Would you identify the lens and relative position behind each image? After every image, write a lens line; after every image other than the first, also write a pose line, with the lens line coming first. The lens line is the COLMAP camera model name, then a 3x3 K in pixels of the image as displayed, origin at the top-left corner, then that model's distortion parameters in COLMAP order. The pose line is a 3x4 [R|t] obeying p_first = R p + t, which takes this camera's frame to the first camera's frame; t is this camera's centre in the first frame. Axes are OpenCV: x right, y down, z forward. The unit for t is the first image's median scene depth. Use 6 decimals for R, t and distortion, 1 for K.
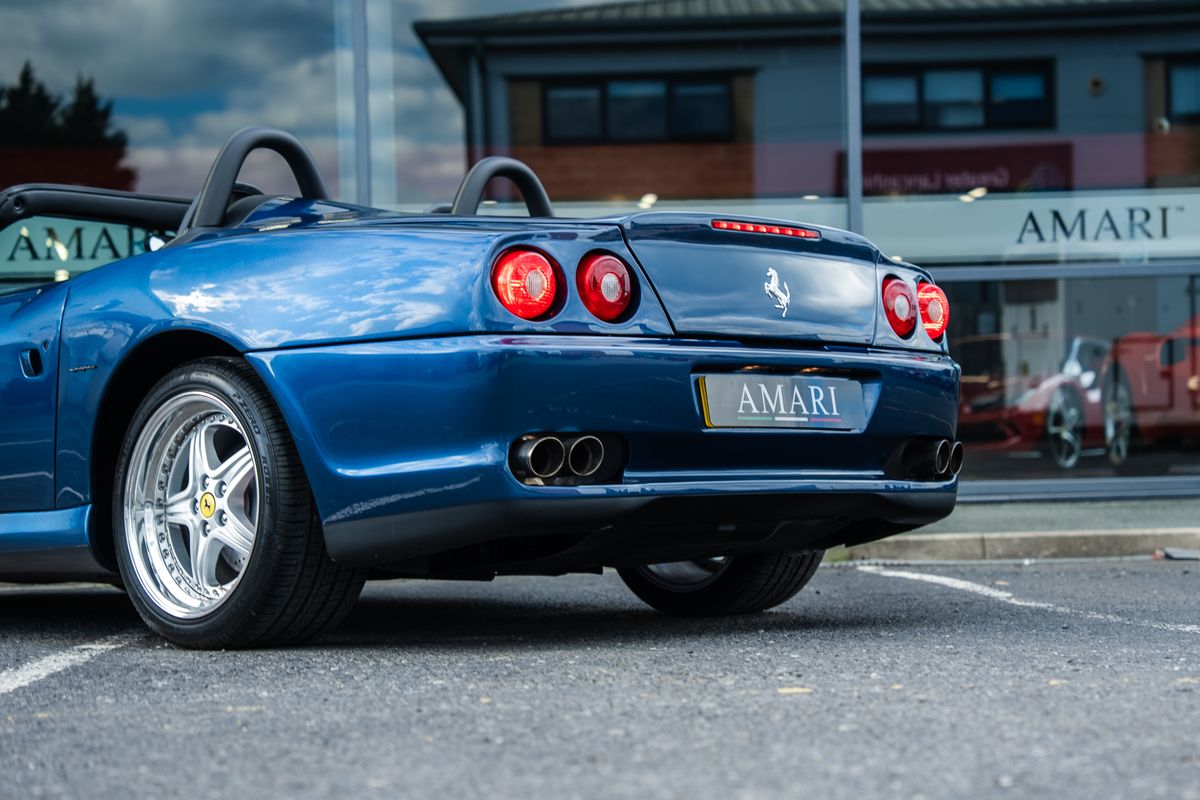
lens RADIAL K [[2341.6, 0, 620.3], [0, 2341.6, 457.8], [0, 0, 1]] dist [0.305998, -0.014273]
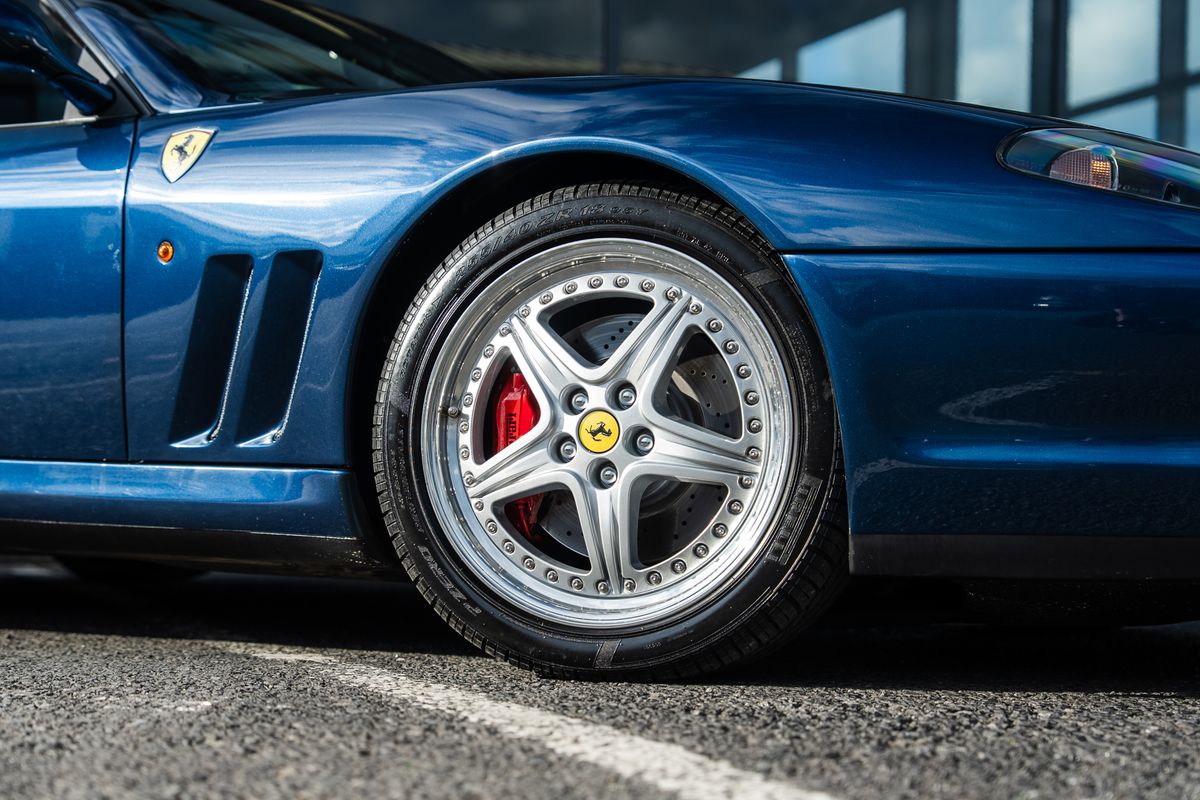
lens RADIAL K [[2230.4, 0, 599.5], [0, 2230.4, 434.5], [0, 0, 1]] dist [0.292277, -0.085146]
pose [[0.961350, 0.030343, 0.273651, -0.178428], [-0.026442, 0.999490, -0.017932, 0.017336], [-0.274056, 0.010003, 0.961662, 0.239388]]
